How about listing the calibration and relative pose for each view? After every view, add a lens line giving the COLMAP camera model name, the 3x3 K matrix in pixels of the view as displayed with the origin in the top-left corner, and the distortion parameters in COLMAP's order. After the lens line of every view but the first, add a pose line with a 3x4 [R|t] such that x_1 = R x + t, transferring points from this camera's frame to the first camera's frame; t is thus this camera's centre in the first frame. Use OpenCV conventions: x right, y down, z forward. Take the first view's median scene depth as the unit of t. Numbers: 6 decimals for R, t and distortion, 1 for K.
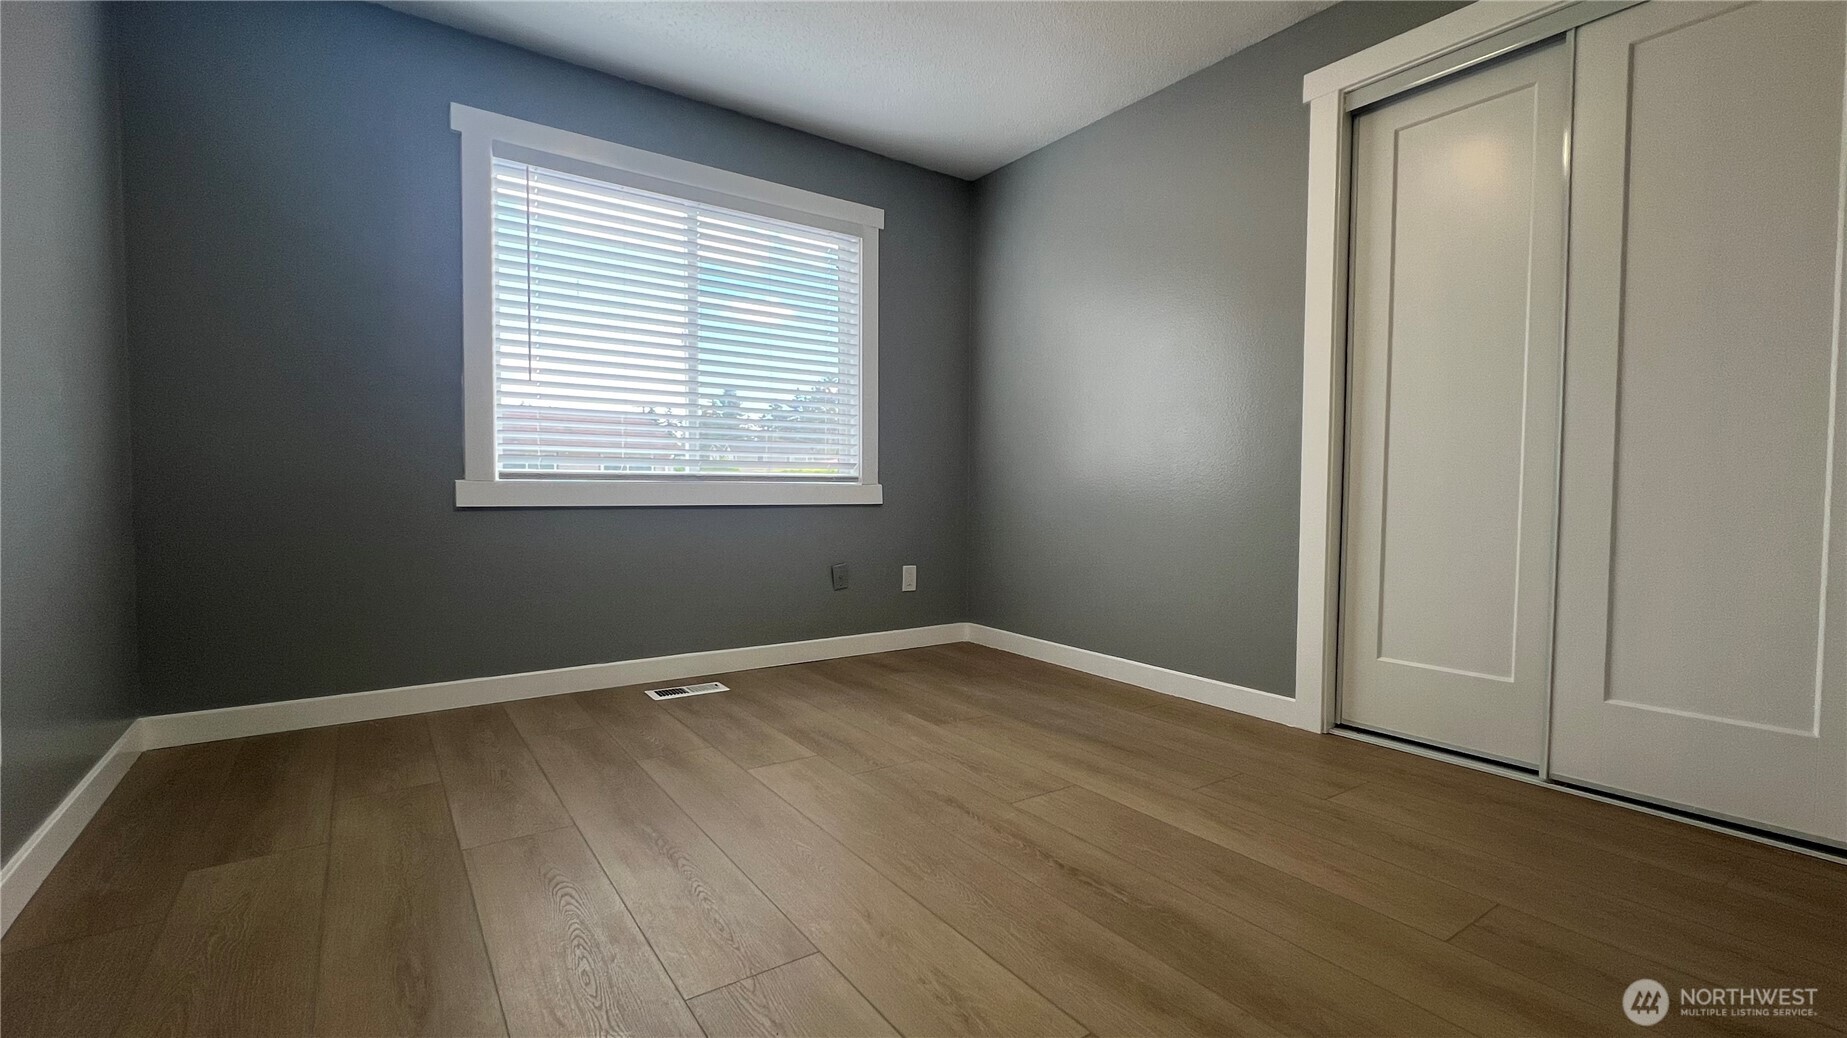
lens RADIAL K [[796.1, 0, 930.2], [0, 796.1, 508.8], [0, 0, 1]] dist [-0.000680, 0.000553]
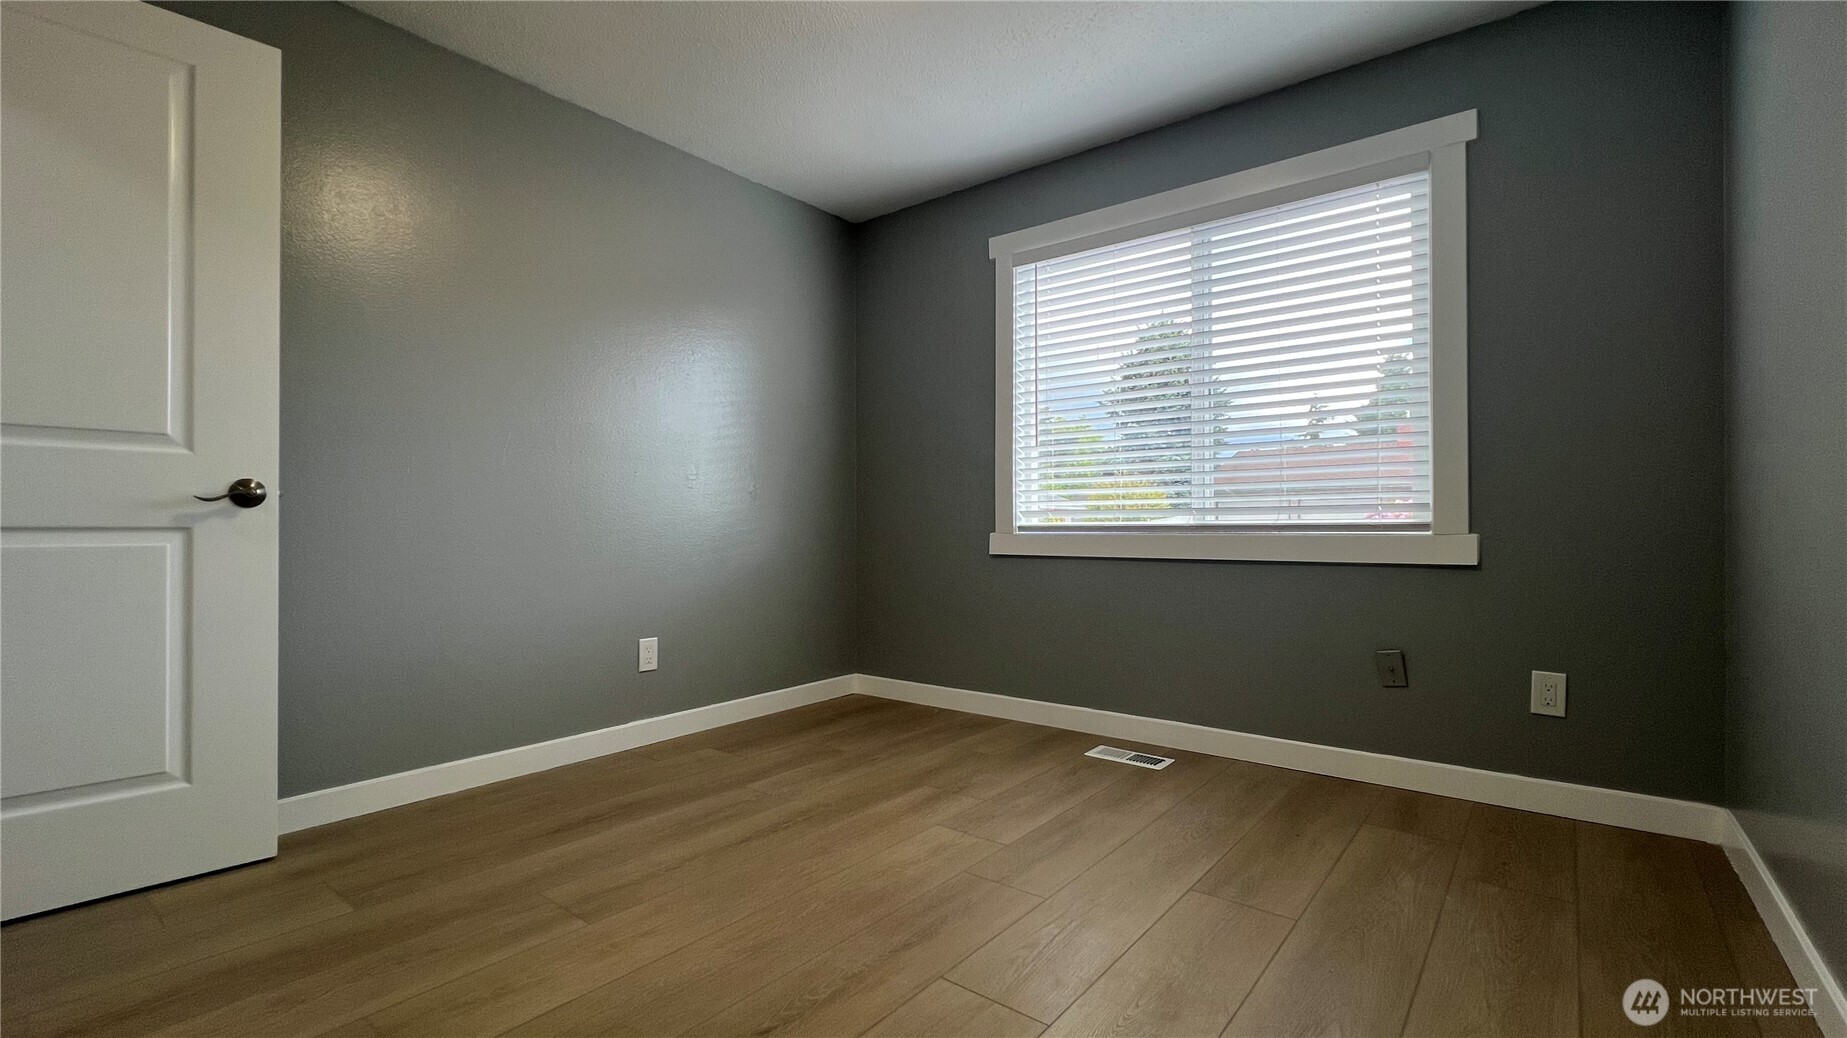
lens RADIAL K [[796.1, 0, 929.9], [0, 796.1, 512.4], [0, 0, 1]] dist [-0.000680, 0.000553]
pose [[0.280323, -0.029721, -0.959445, 0.568559], [-0.023679, 0.999002, -0.037865, -0.018361], [0.959613, 0.033334, 0.279340, 0.543315]]
